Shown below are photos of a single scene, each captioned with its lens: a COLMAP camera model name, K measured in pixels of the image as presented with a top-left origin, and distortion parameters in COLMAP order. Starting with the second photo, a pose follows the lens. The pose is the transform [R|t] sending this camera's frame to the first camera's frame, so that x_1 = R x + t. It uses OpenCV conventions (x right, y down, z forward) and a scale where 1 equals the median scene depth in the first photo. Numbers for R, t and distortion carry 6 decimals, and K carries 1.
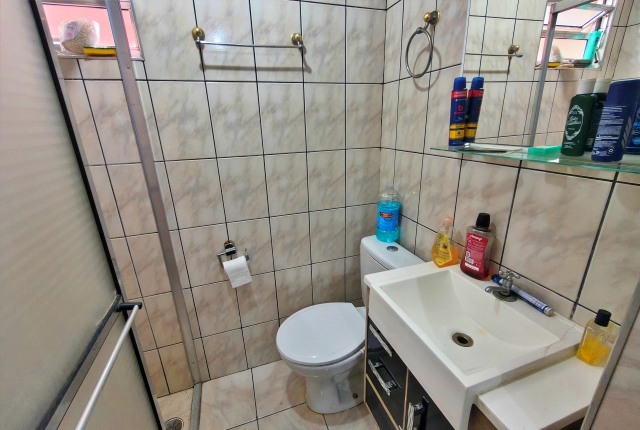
lens RADIAL K [[272.7, 0, 320.6], [0, 272.7, 212.8], [0, 0, 1]] dist [0.000432, -0.000887]
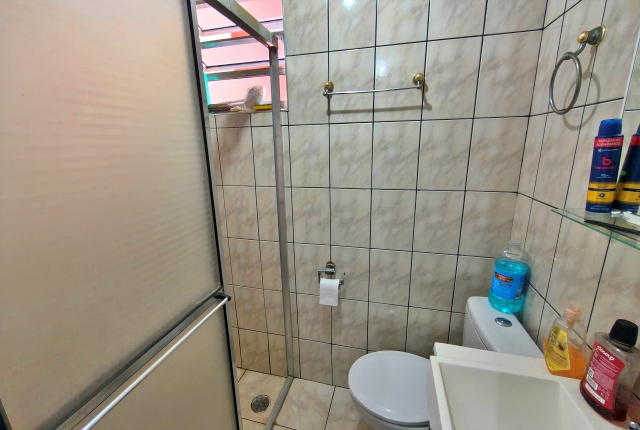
lens RADIAL K [[272.7, 0, 320.6], [0, 272.7, 212.8], [0, 0, 1]] dist [0.000432, -0.000887]
pose [[0.833164, 0.147524, -0.532986, 0.212200], [-0.179609, 0.983701, -0.008489, -0.084142], [0.523047, 0.102802, 0.846081, 0.026005]]
